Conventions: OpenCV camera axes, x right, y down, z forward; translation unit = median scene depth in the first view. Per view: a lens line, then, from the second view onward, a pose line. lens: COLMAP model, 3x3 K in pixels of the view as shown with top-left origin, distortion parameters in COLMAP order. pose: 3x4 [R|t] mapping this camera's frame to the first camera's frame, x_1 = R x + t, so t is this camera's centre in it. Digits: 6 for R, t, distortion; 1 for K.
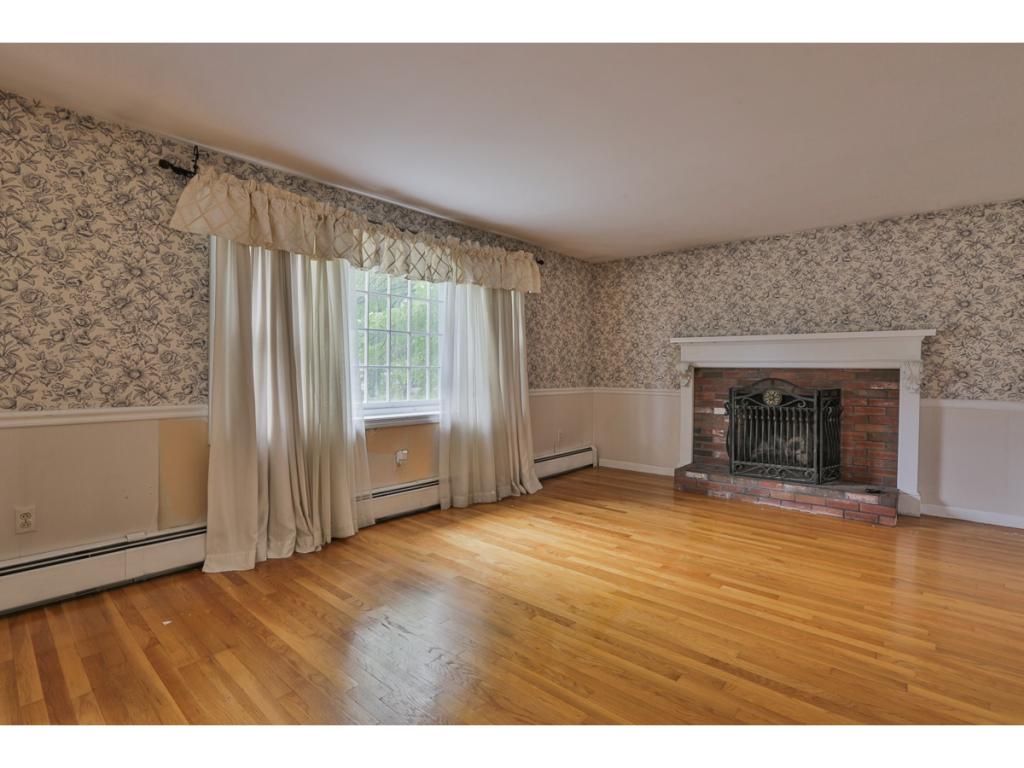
lens RADIAL K [[491.6, 0, 510.5], [0, 491.6, 371.1], [0, 0, 1]] dist [-0.012469, 0.000532]
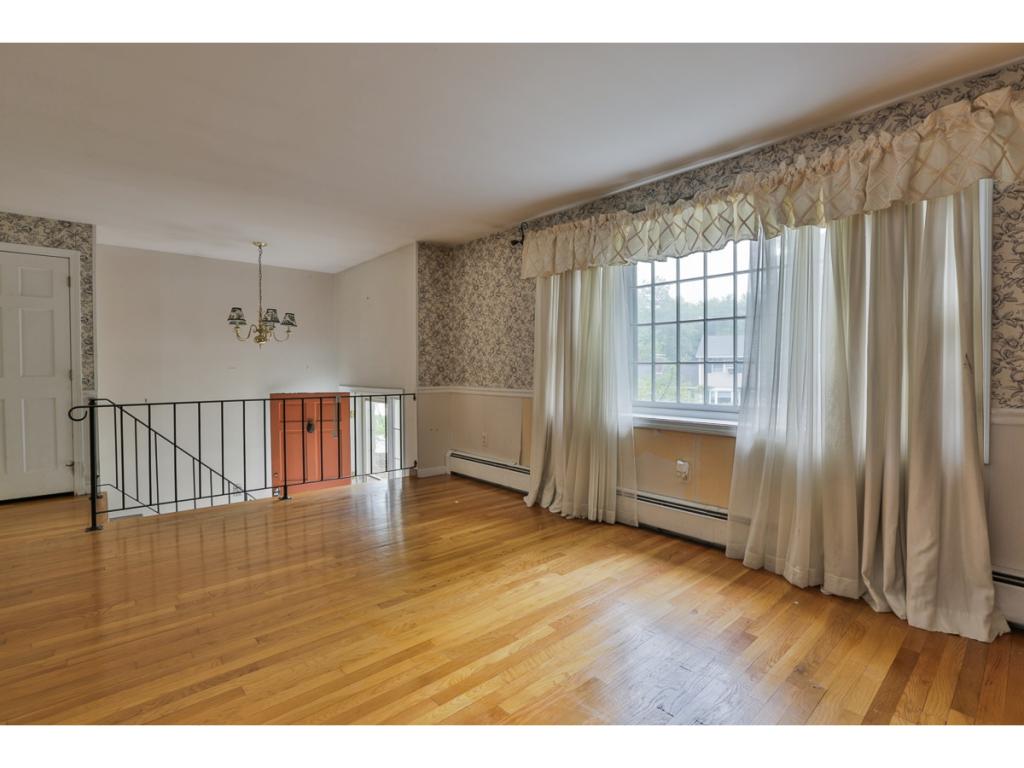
lens RADIAL K [[491.6, 0, 510.5], [0, 491.6, 371.1], [0, 0, 1]] dist [-0.012469, 0.000532]
pose [[-0.097434, 0.002665, -0.995238, 0.737001], [0.002559, 0.999994, 0.002428, 0.004882], [0.995239, -0.002311, -0.097440, 0.893122]]
